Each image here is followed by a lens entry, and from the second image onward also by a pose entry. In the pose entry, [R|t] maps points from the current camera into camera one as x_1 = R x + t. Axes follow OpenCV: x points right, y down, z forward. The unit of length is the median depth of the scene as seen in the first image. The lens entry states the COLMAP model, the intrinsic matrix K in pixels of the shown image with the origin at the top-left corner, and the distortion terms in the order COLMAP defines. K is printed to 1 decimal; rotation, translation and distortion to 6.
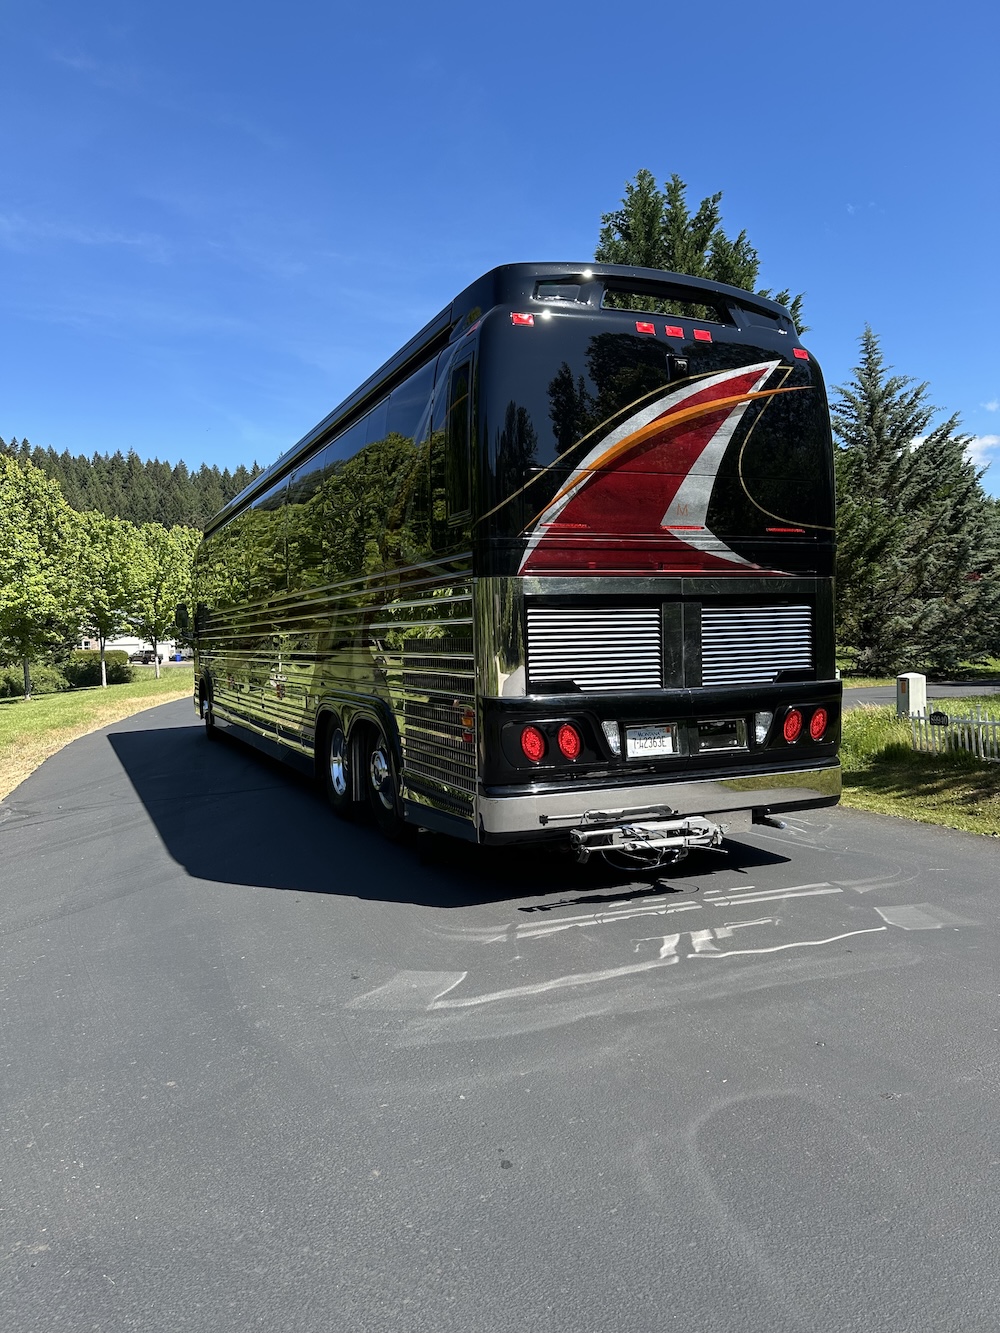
lens RADIAL K [[974.1, 0, 500.0], [0, 974.1, 666.5], [0, 0, 1]] dist [0.057339, -0.000395]
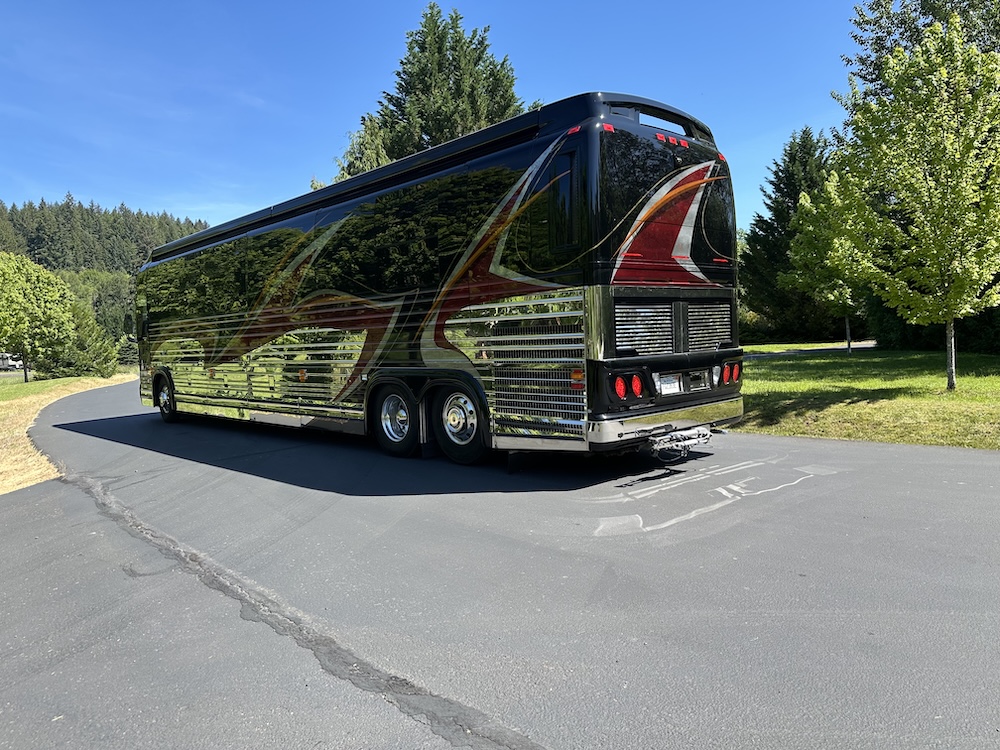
lens RADIAL K [[741.4, 0, 500.0], [0, 741.4, 375.0], [0, 0, 1]] dist [0.023403, -0.001308]
pose [[0.948653, -0.034025, 0.314482, -0.511216], [0.030758, 0.999409, 0.015347, 0.030557], [-0.314818, -0.004886, 0.949139, -0.114282]]
